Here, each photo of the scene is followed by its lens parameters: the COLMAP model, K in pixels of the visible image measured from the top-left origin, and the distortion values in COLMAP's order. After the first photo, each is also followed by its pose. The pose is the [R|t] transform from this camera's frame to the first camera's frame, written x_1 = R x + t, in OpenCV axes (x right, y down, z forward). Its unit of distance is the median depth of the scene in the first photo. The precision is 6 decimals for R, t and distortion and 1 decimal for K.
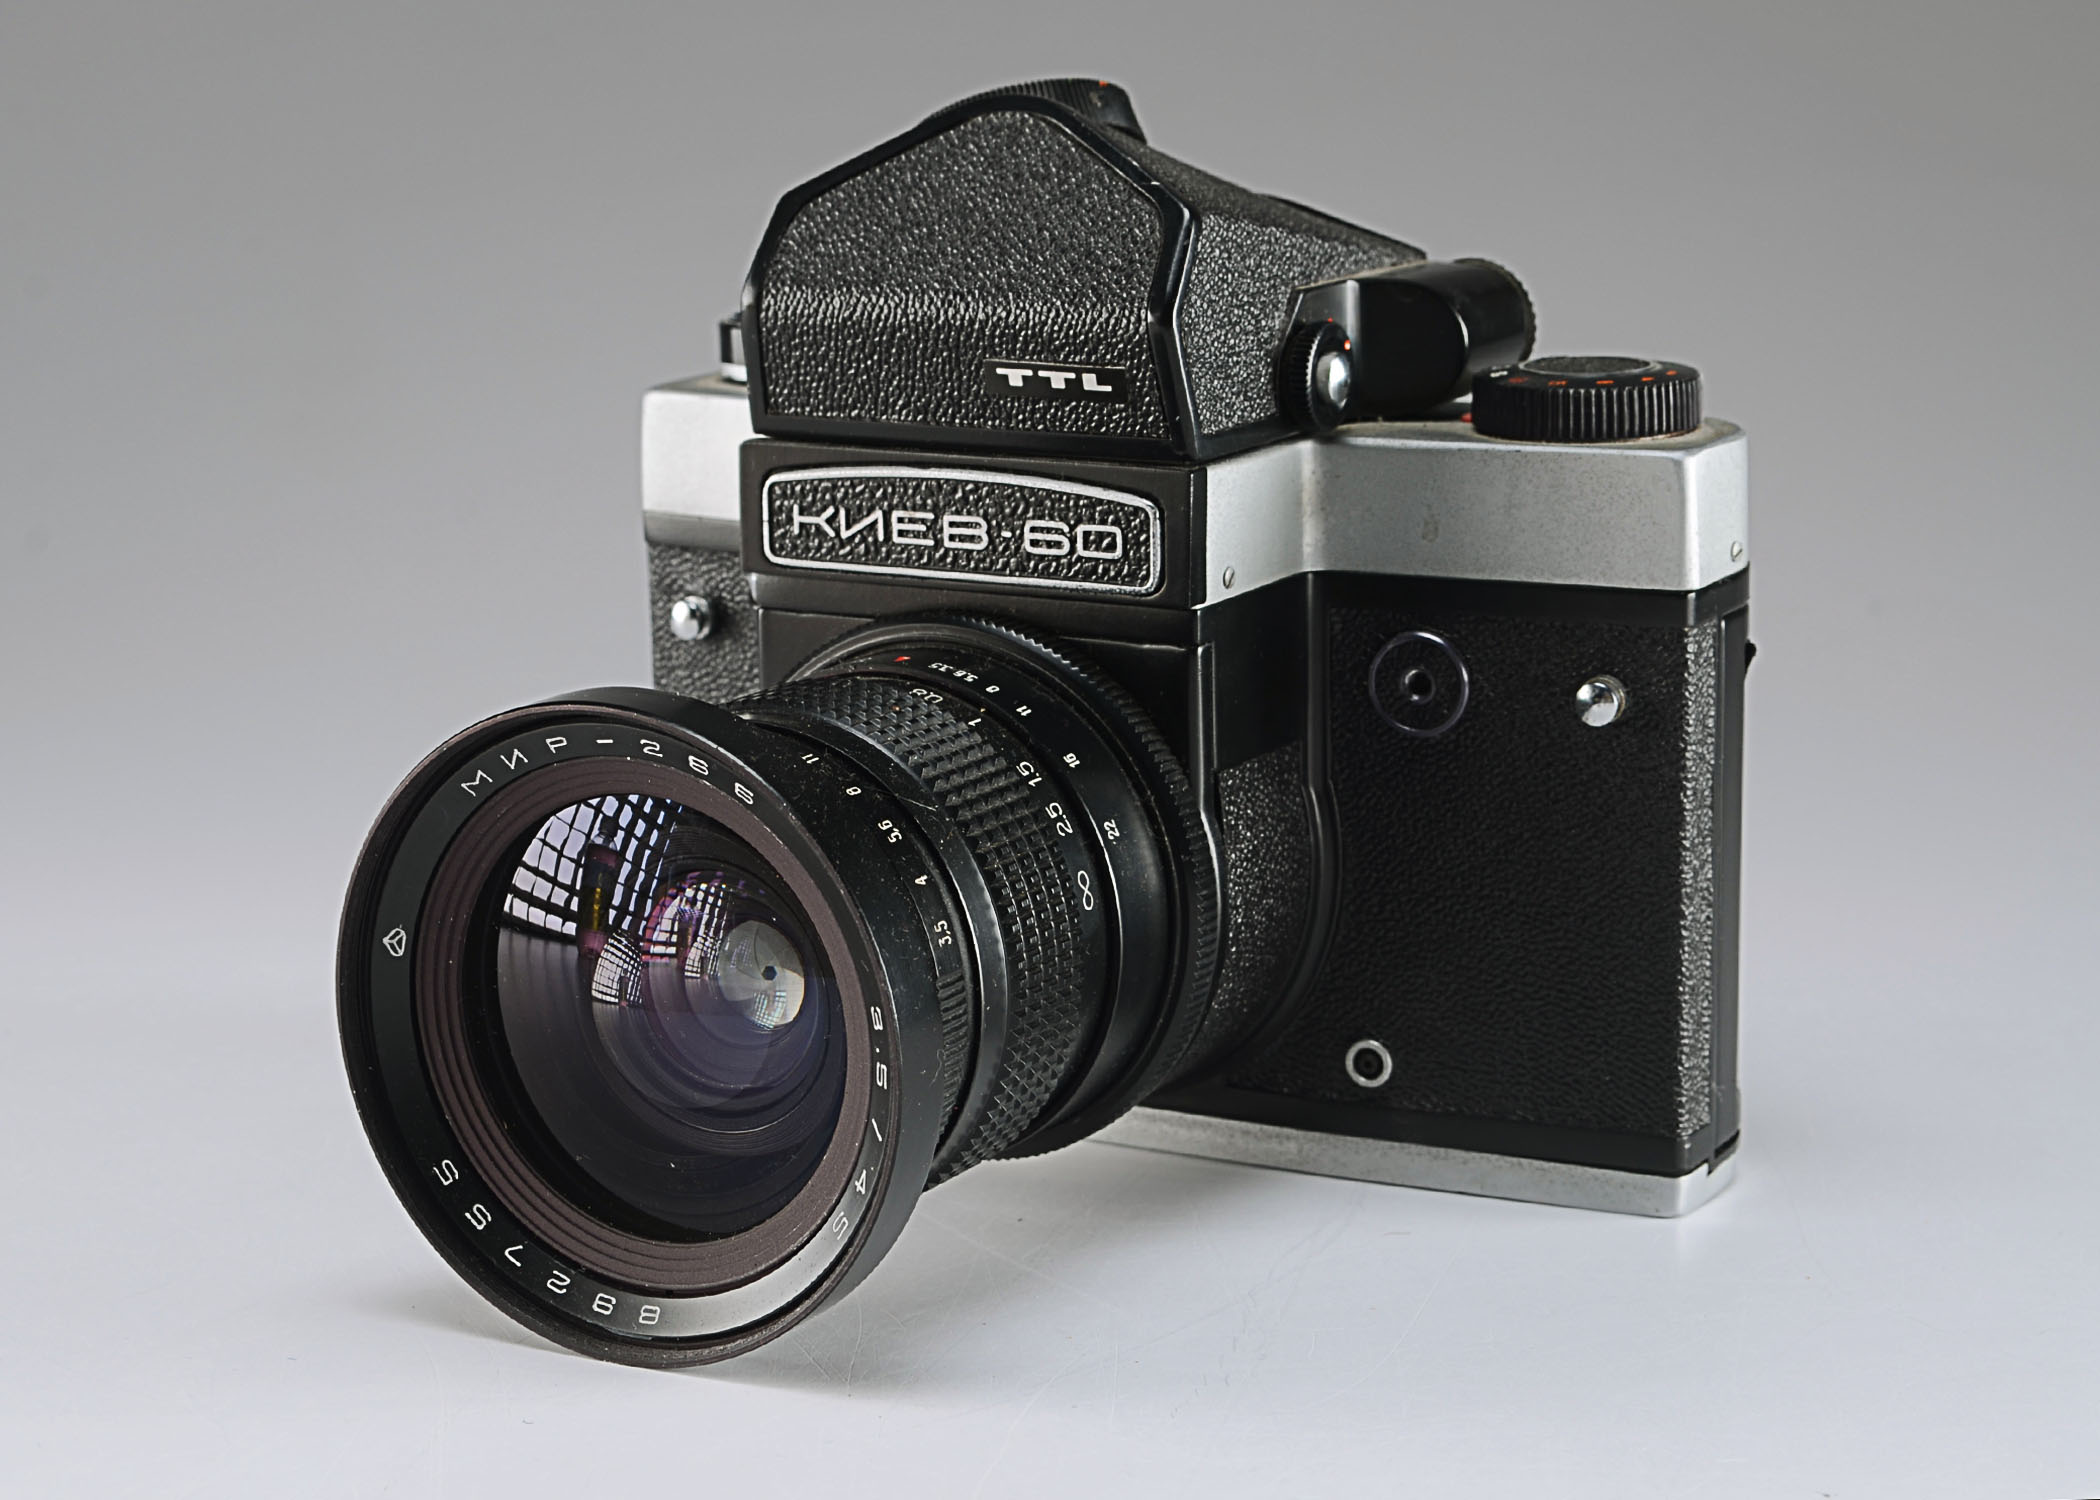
lens RADIAL K [[4590.3, 0, 1061.9], [0, 4590.3, 744.0], [0, 0, 1]] dist [0.065219, 0.000000]
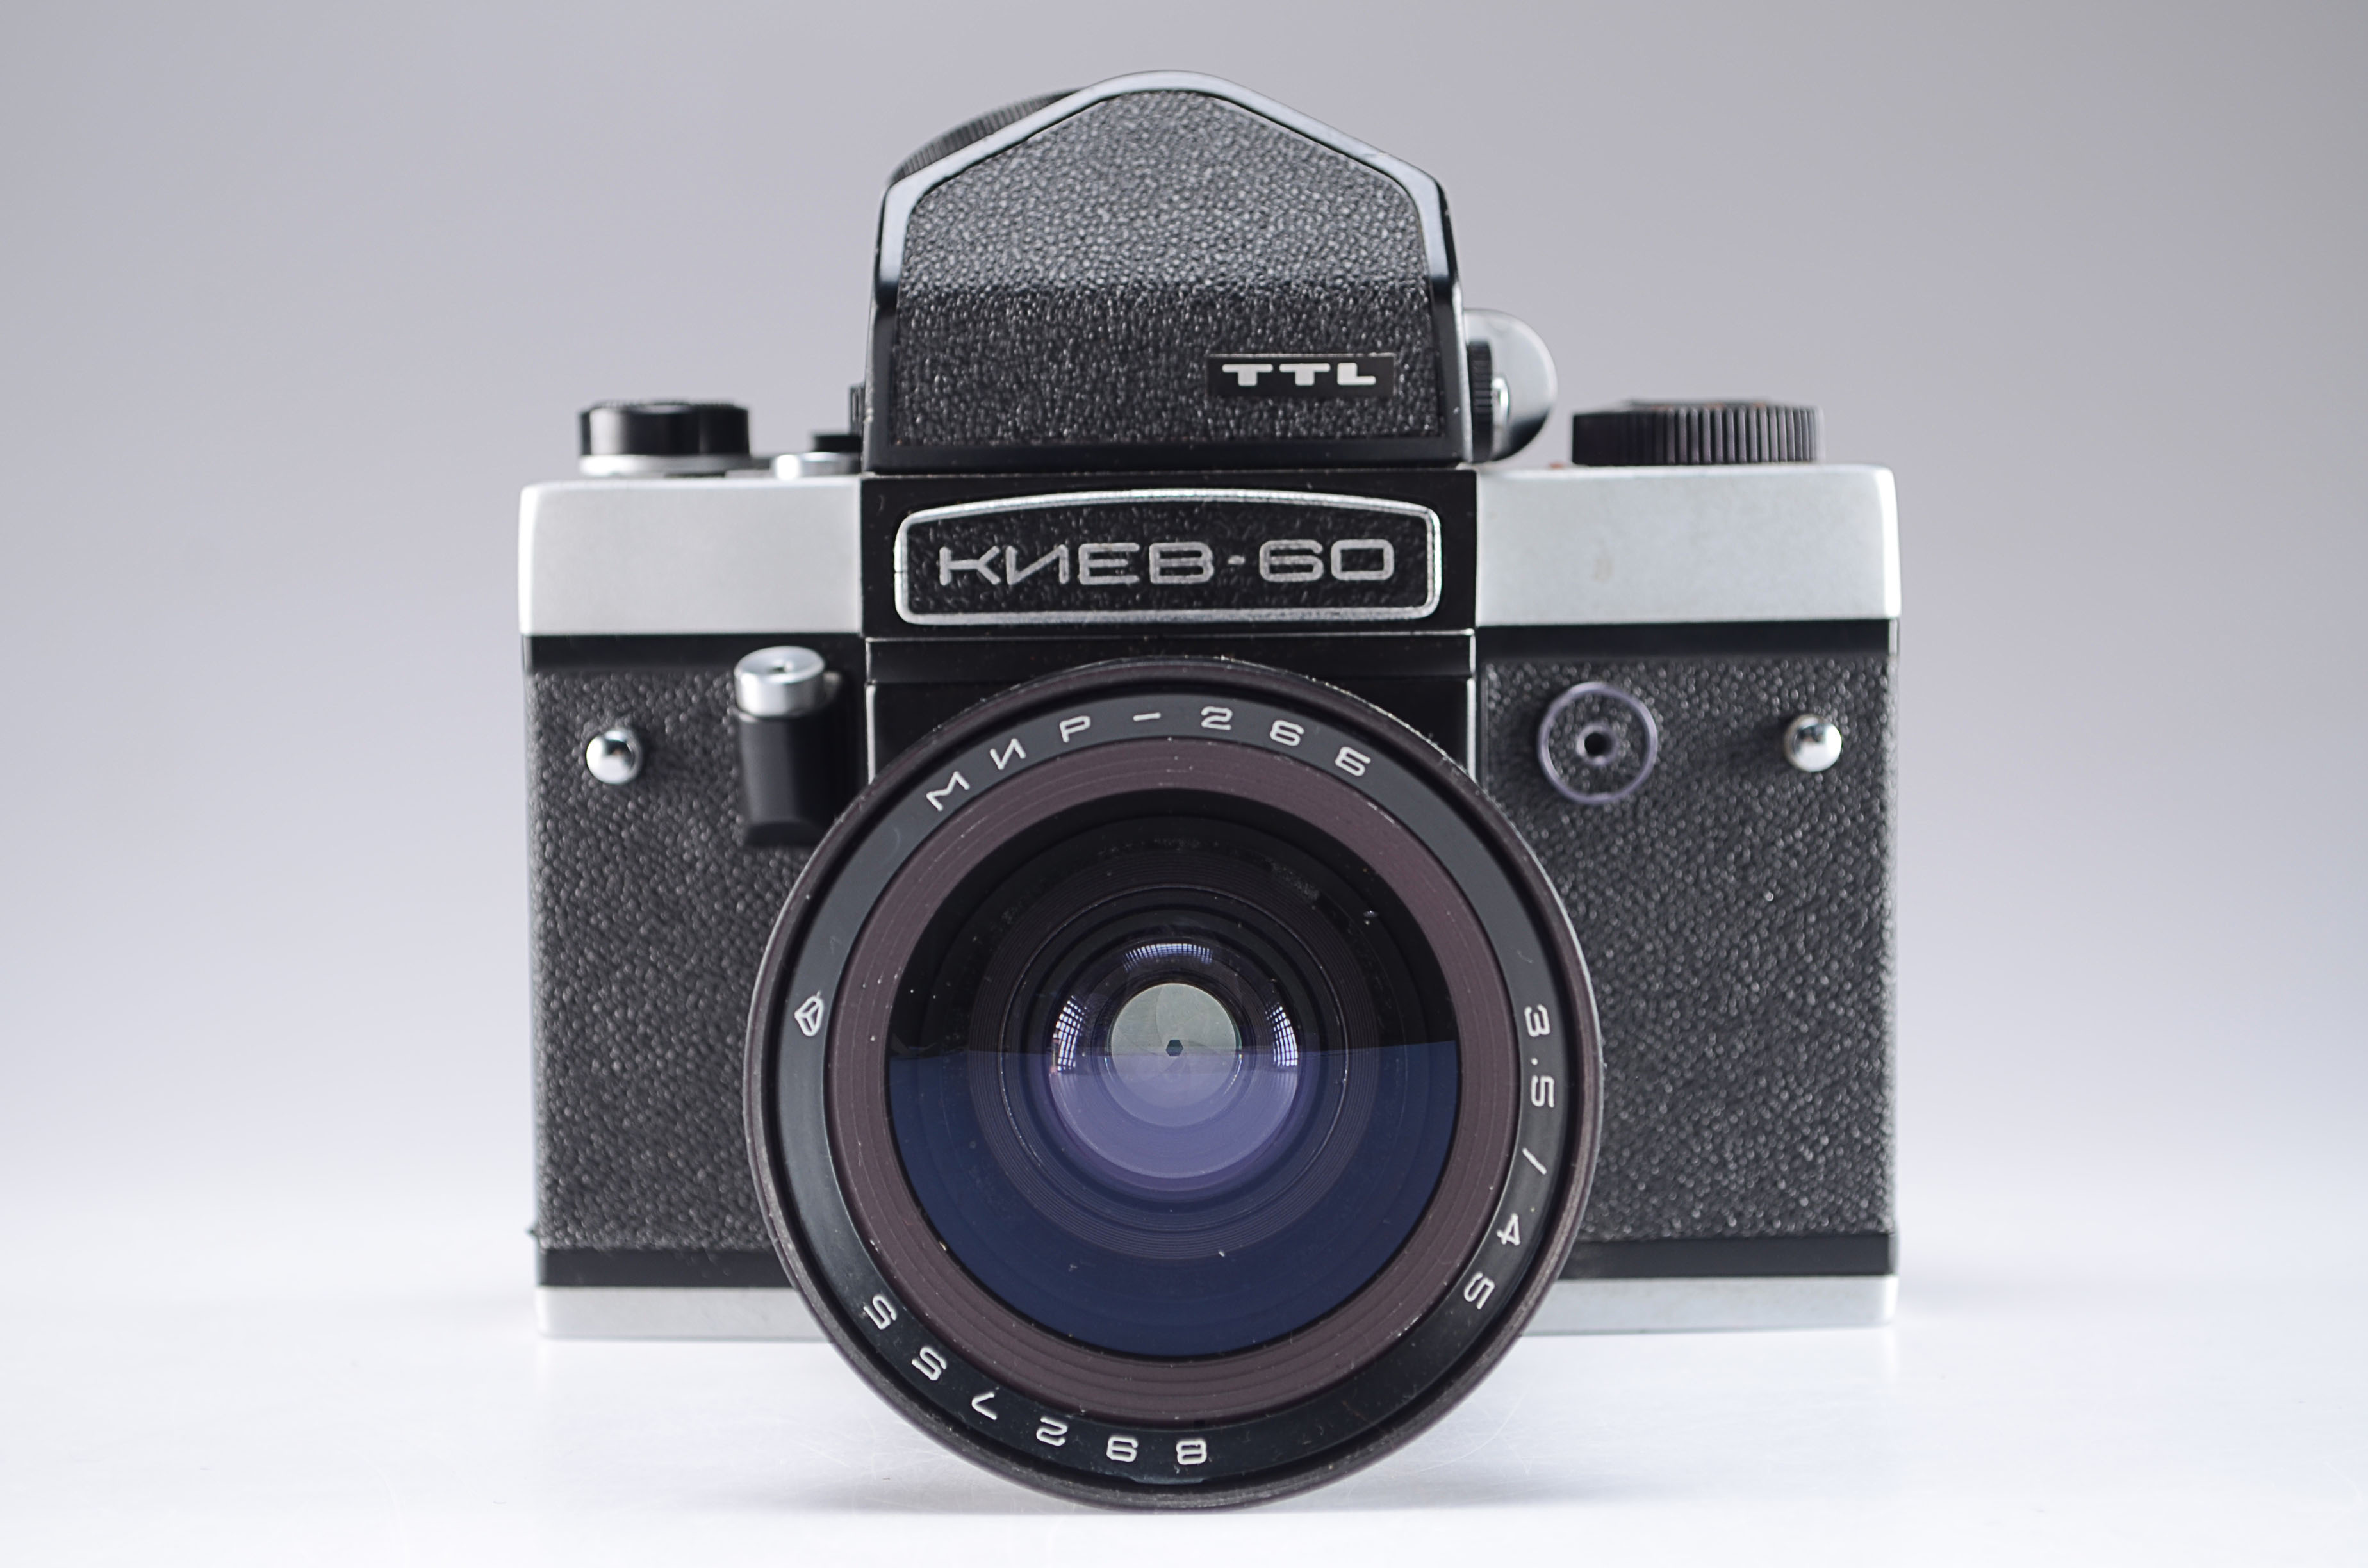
lens RADIAL K [[4640.6, 0, 1180.5], [0, 4640.6, 793.6], [0, 0, 1]] dist [0.007923, 0.000000]
pose [[0.872138, -0.026605, 0.488536, -0.449097], [0.099756, 0.987214, -0.124324, 0.104311], [-0.478982, 0.157162, 0.863641, 0.272340]]
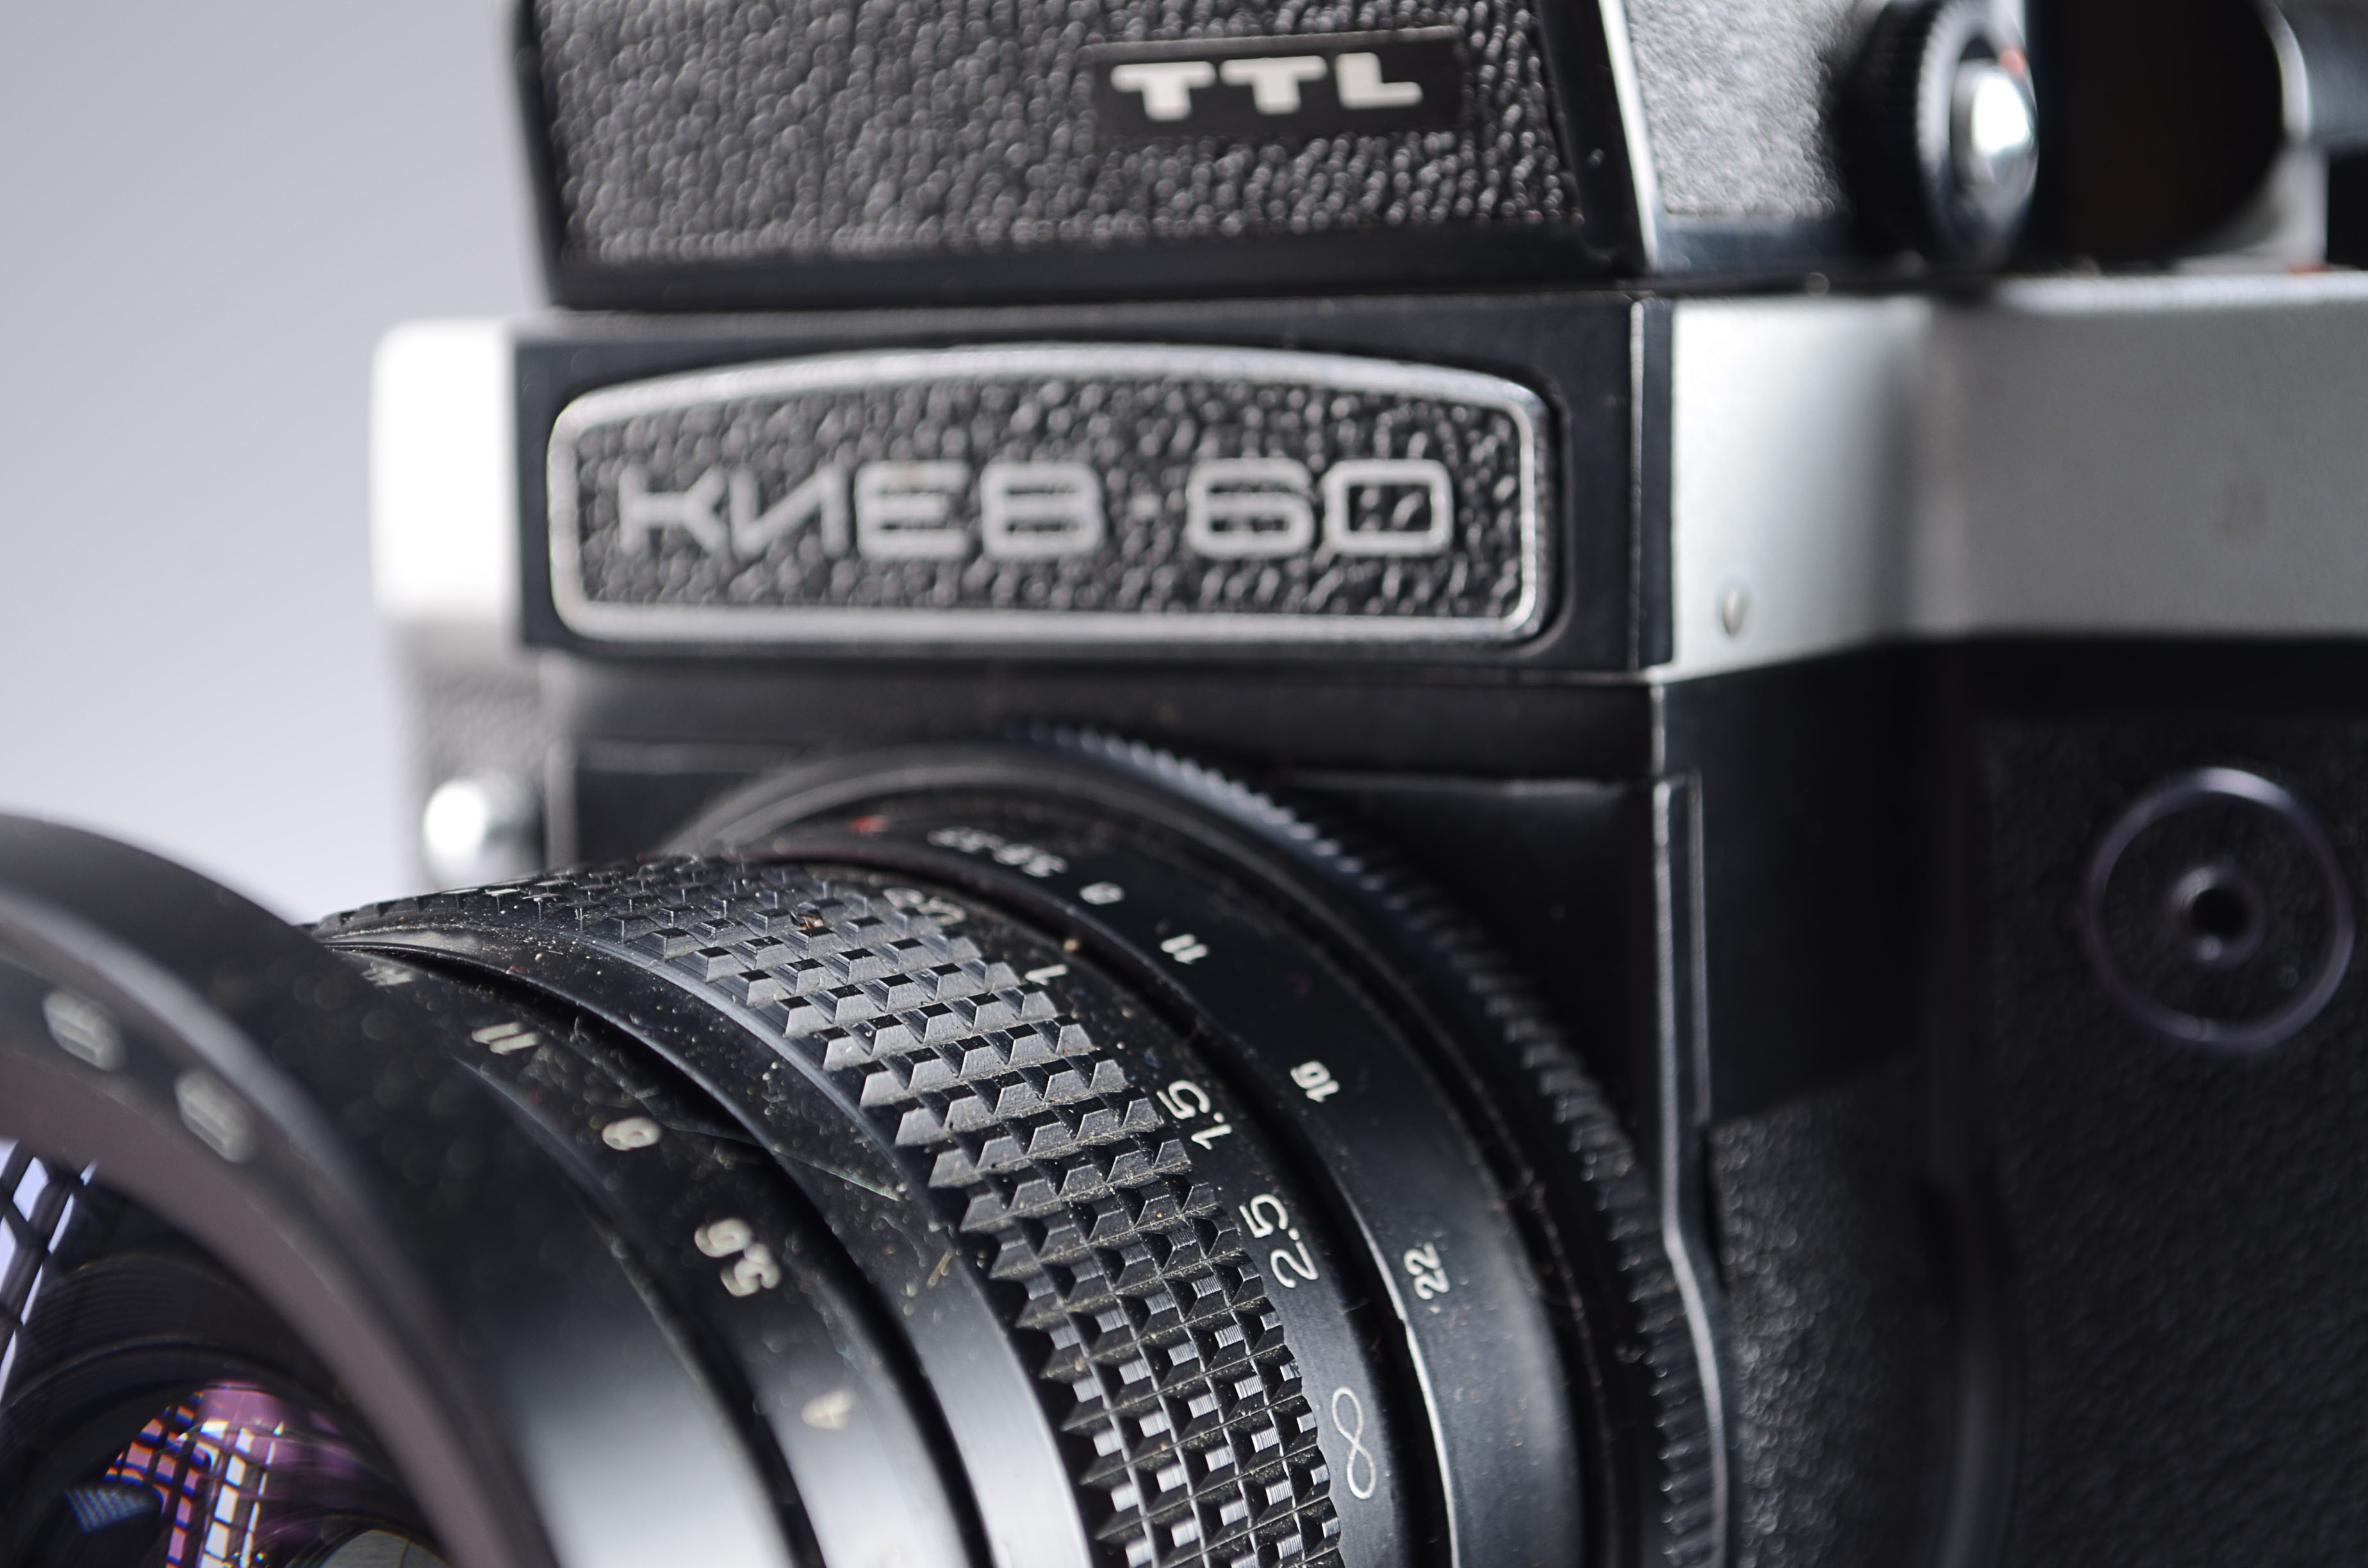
lens RADIAL K [[4794.8, 0, 1168.1], [0, 4794.8, 770.4], [0, 0, 1]] dist [0.072106, 0.000000]
pose [[0.998850, -0.007695, -0.047332, 0.008579], [0.002343, 0.993693, -0.112107, 0.021346], [0.047896, 0.111867, 0.992568, 0.613611]]
